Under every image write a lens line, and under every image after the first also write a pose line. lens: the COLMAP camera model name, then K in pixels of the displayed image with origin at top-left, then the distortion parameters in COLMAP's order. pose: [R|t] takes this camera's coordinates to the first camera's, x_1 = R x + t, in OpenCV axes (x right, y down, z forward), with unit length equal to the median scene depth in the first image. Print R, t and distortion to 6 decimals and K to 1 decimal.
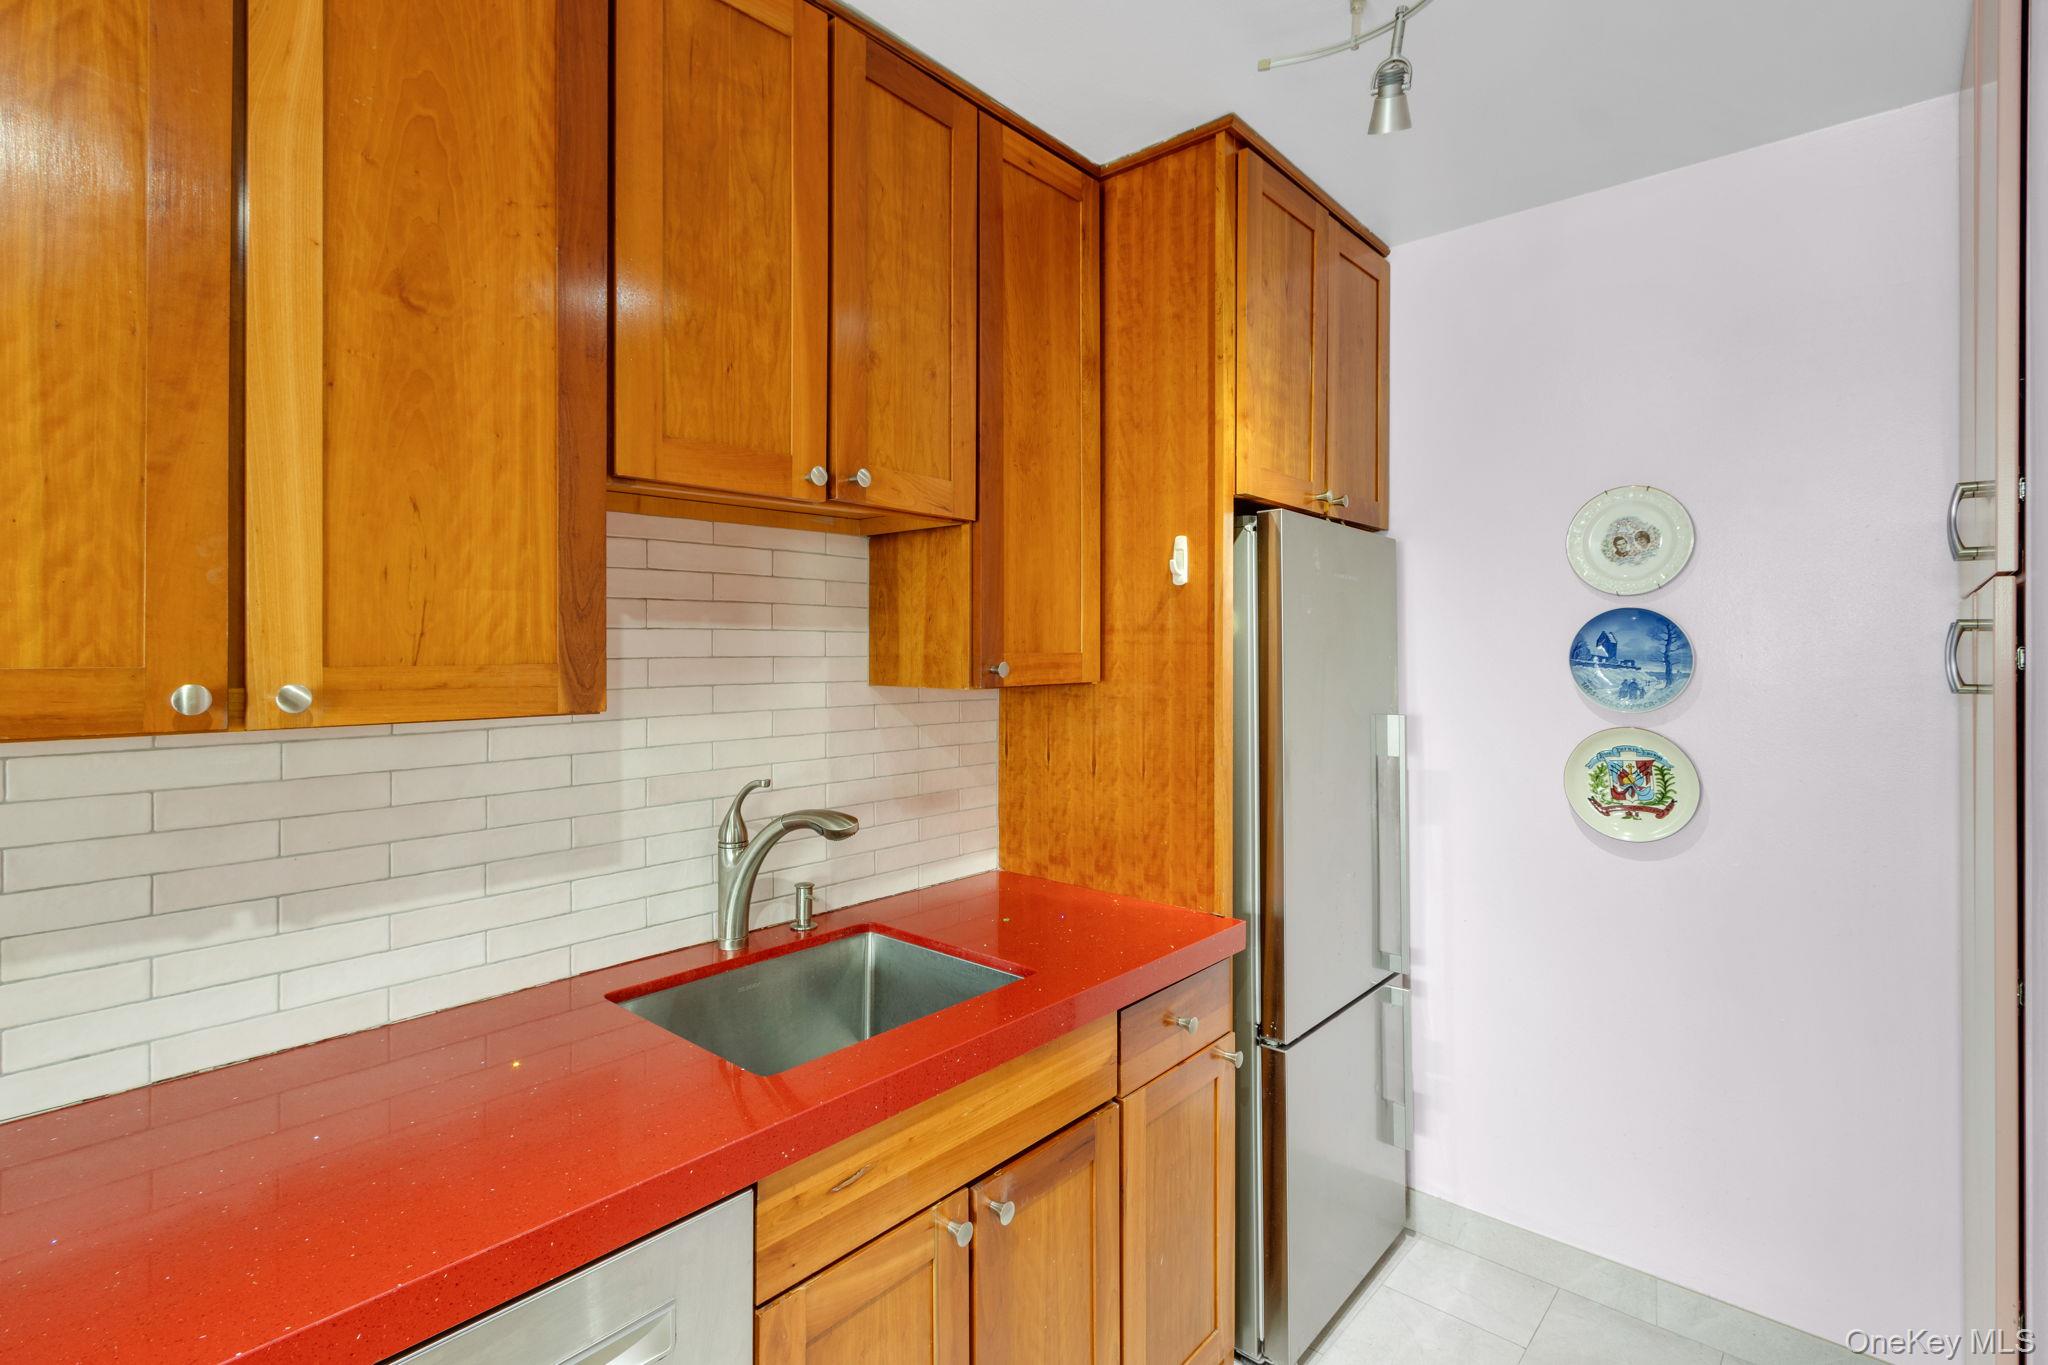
lens RADIAL K [[966.3, 0, 1002.5], [0, 966.3, 647.9], [0, 0, 1]] dist [0.005103, -0.001810]
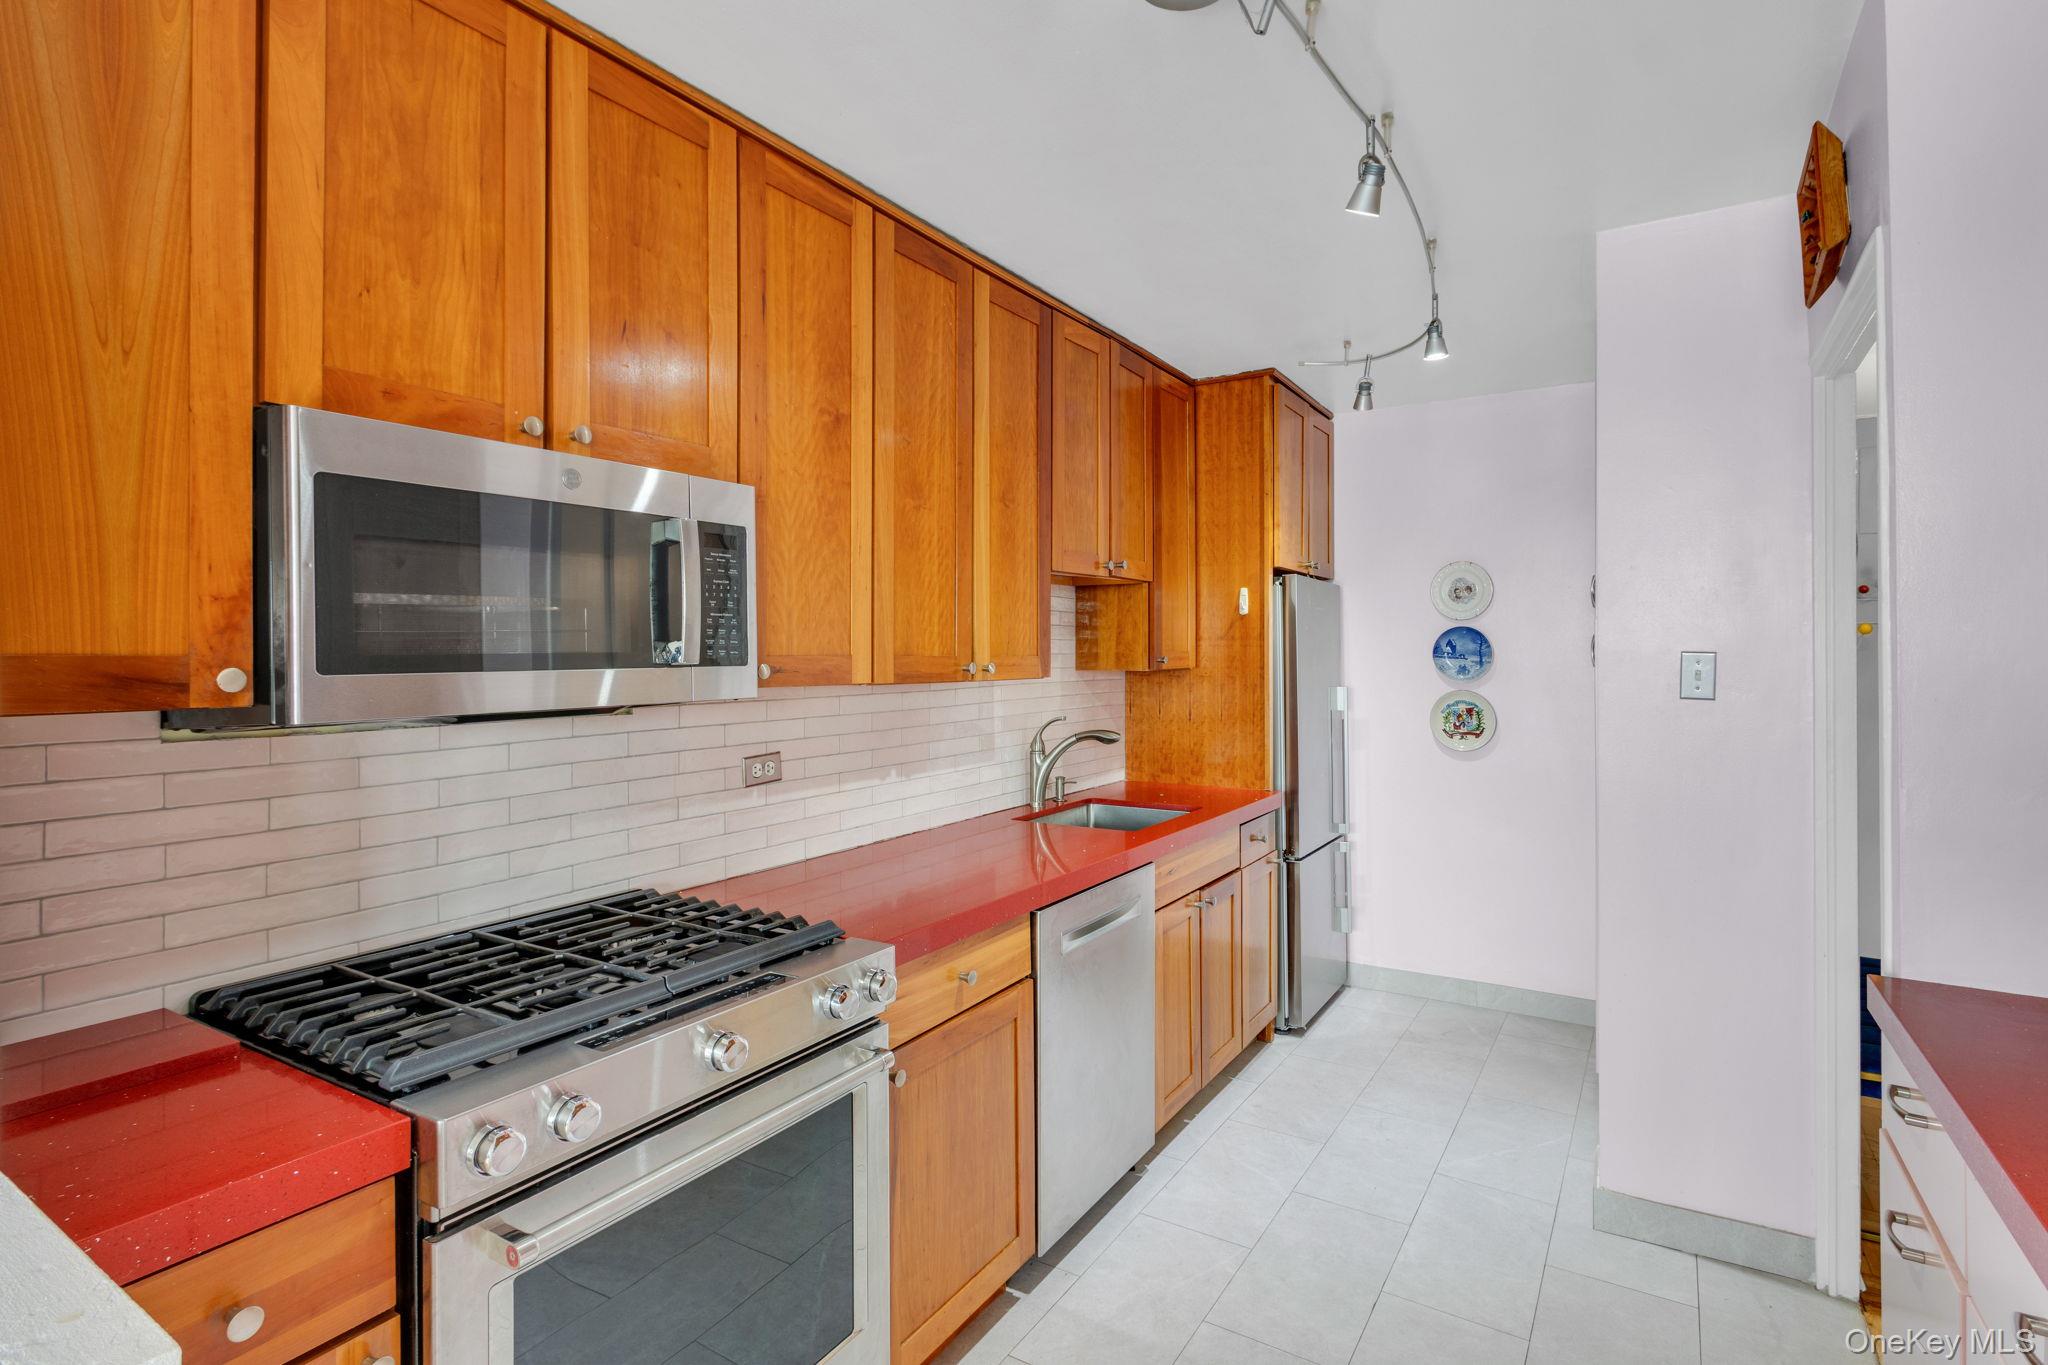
lens RADIAL K [[1014.4, 0, 1046.2], [0, 1014.4, 650.0], [0, 0, 1]] dist [0.007999, -0.000822]
pose [[0.980931, -0.002733, 0.194335, -0.645835], [0.002992, 0.999995, -0.001042, 0.004547], [-0.194331, 0.001603, 0.980935, -0.951190]]
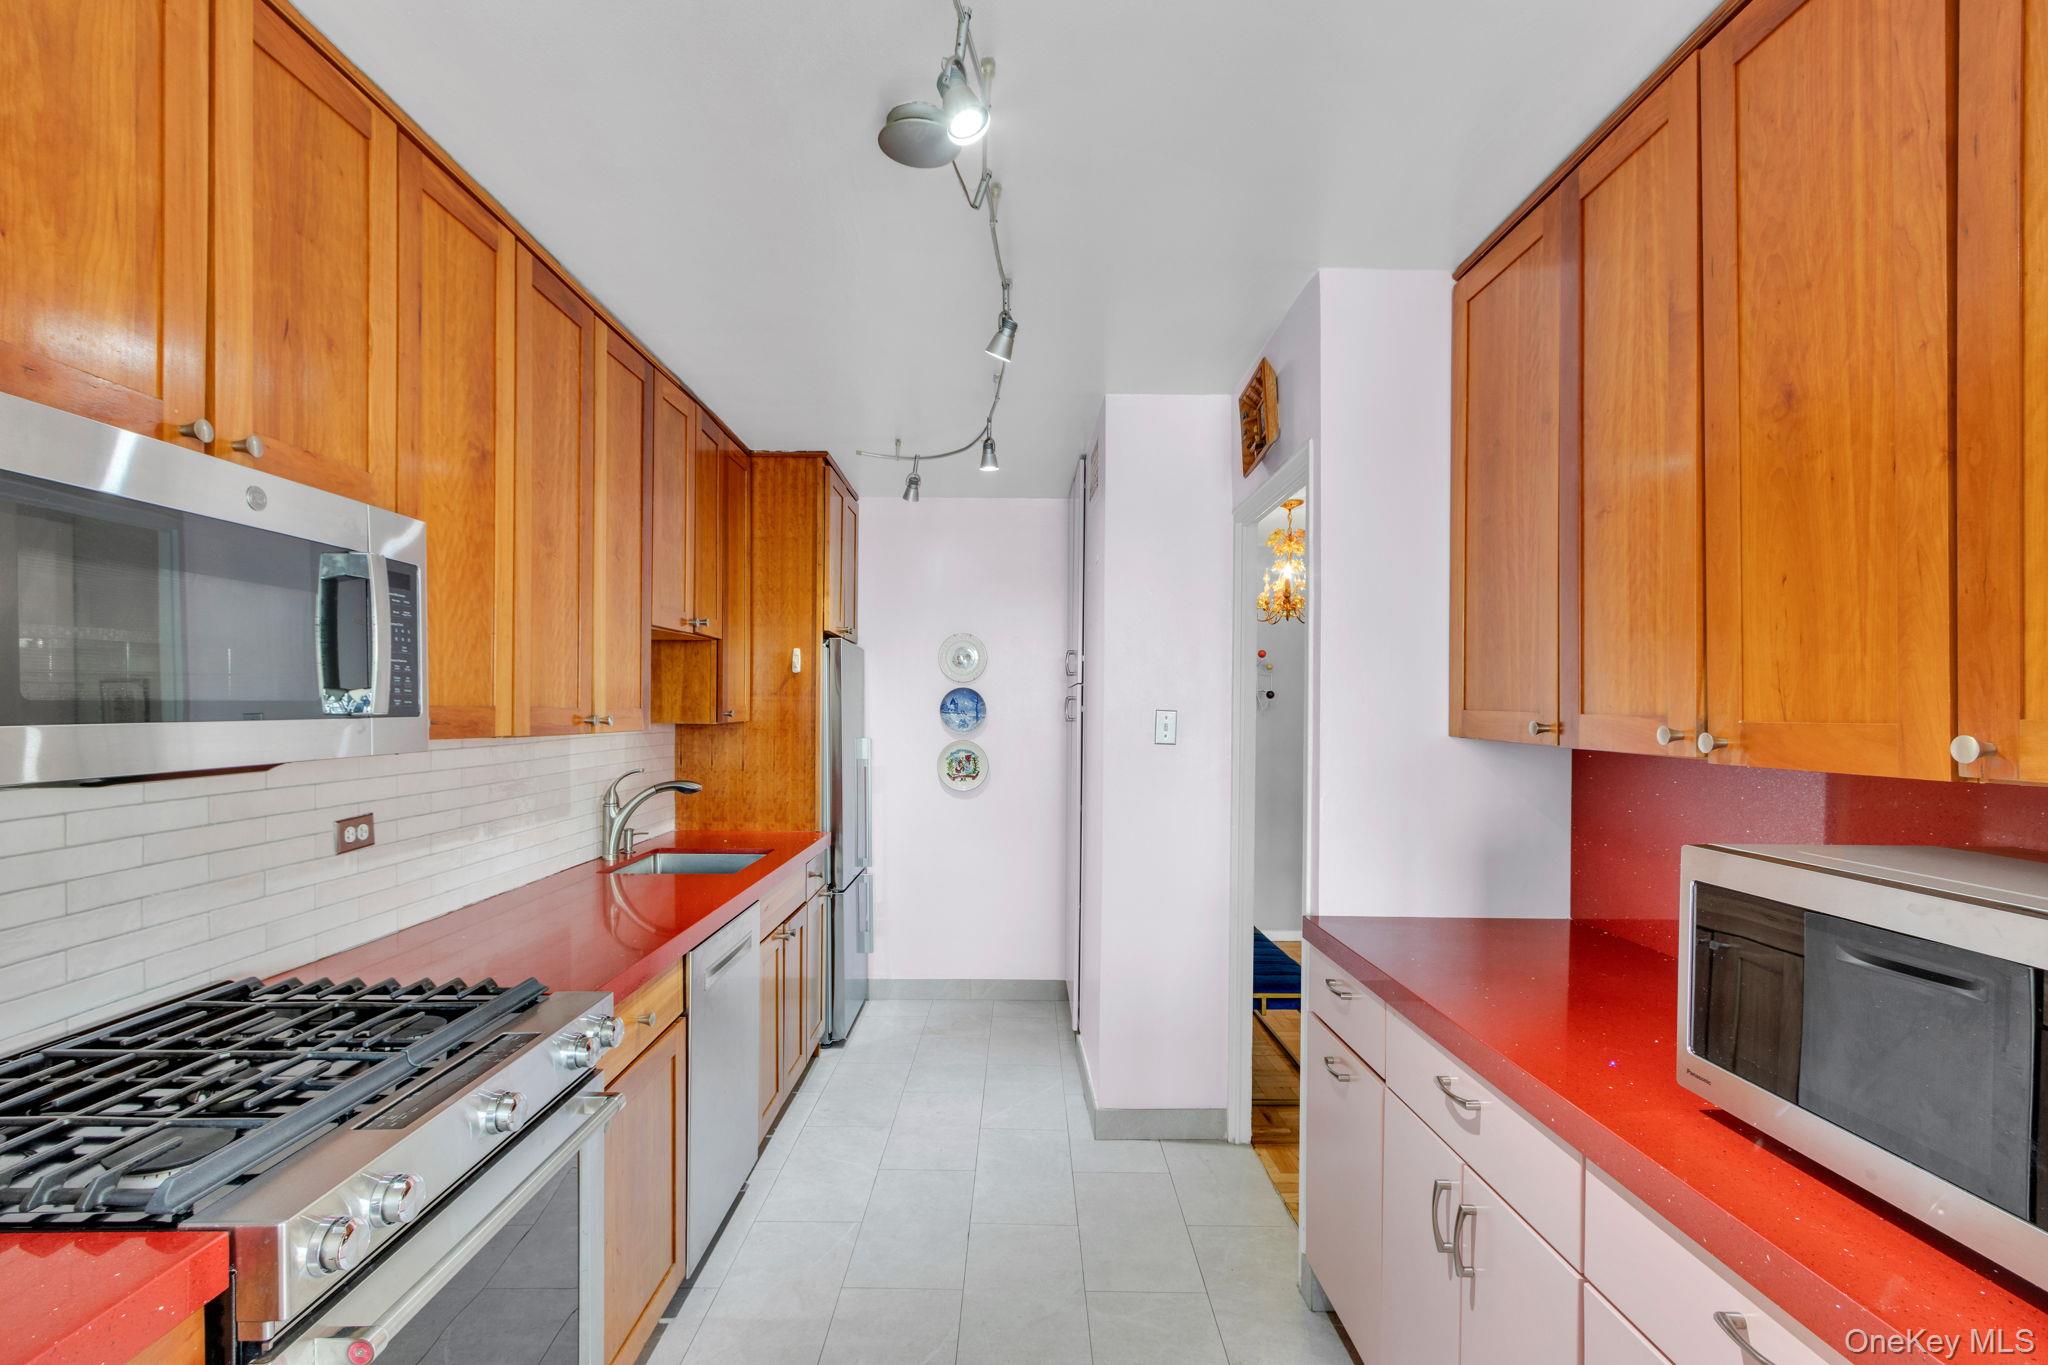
lens RADIAL K [[966.3, 0, 1020.4], [0, 966.3, 719.3], [0, 0, 1]] dist [0.005103, -0.001810]
pose [[0.735468, -0.002181, 0.677555, -0.966334], [-0.008200, 0.999893, 0.012119, 0.005062], [-0.677509, -0.014469, 0.735372, -0.926230]]
